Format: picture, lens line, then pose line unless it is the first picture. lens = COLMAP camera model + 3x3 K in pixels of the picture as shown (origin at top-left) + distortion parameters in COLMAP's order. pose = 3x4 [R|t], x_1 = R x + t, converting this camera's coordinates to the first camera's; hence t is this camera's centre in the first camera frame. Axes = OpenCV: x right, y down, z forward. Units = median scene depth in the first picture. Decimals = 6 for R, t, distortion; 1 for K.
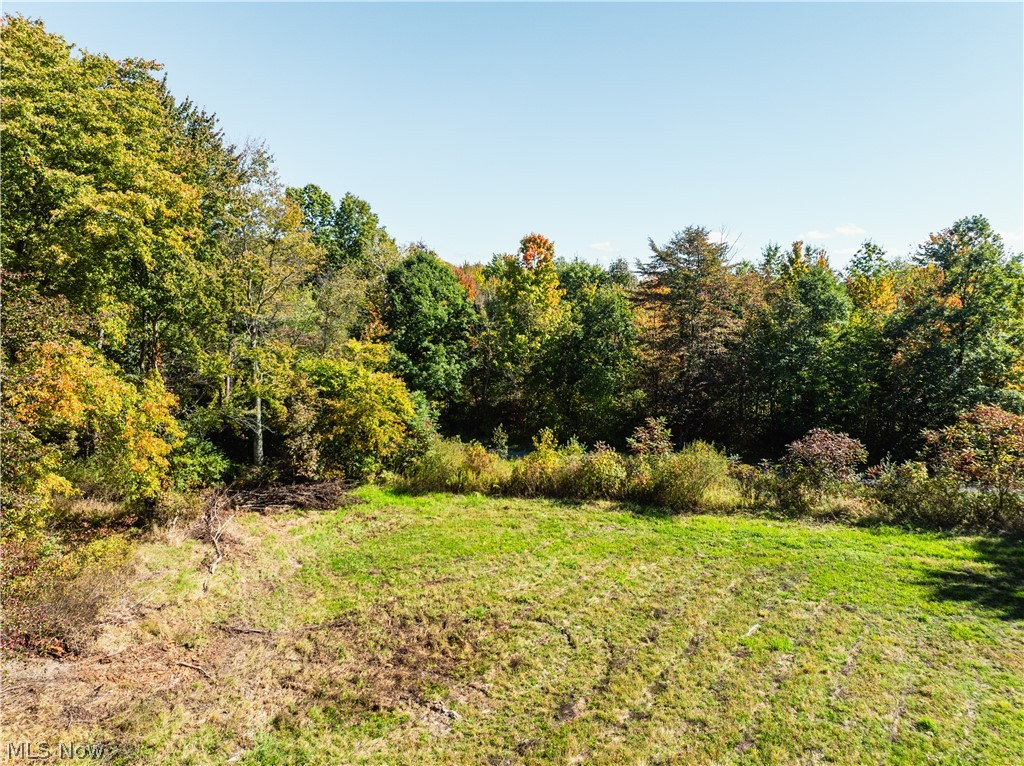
lens RADIAL K [[719.0, 0, 513.1], [0, 719.0, 385.9], [0, 0, 1]] dist [-0.061117, 0.030779]
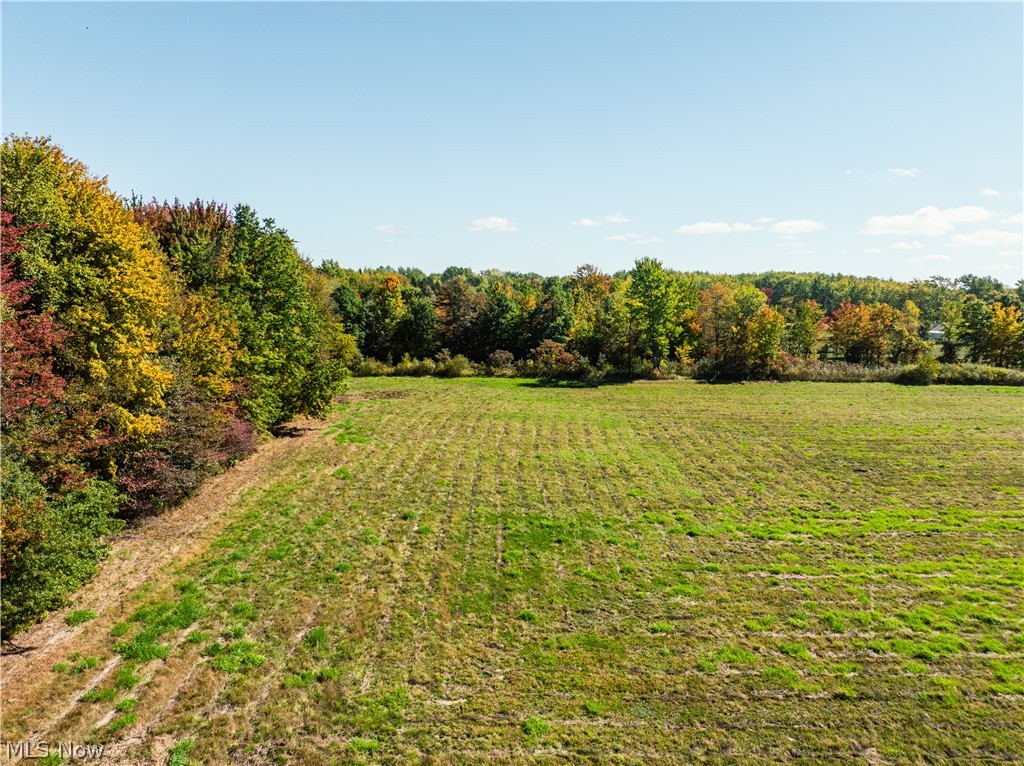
lens RADIAL K [[719.0, 0, 506.3], [0, 719.0, 386.8], [0, 0, 1]] dist [-0.061117, 0.030779]
pose [[0.959777, -0.035054, 0.278567, -0.344411], [0.028285, 0.999200, 0.028283, 0.116462], [-0.279336, -0.019266, 0.960000, -1.698379]]
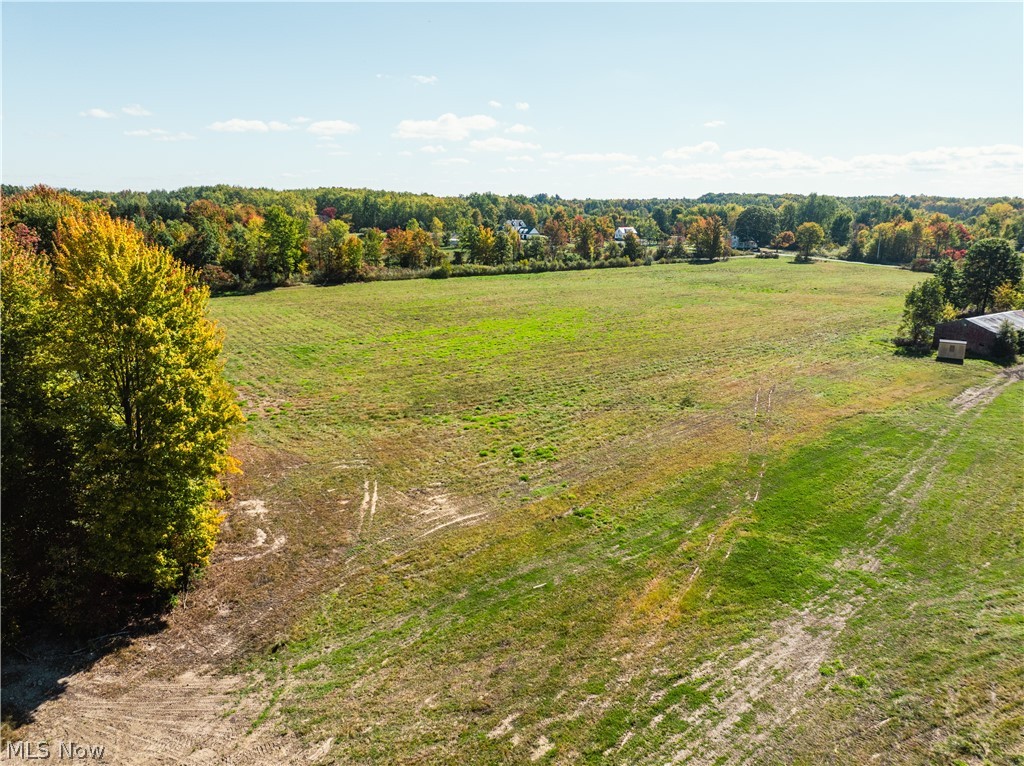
lens RADIAL K [[719.0, 0, 518.5], [0, 719.0, 379.5], [0, 0, 1]] dist [-0.061117, 0.030779]
pose [[0.615978, -0.192193, 0.763959, -1.457322], [0.078453, 0.979927, 0.183269, 0.058201], [-0.783847, -0.052955, 0.618692, -2.847663]]
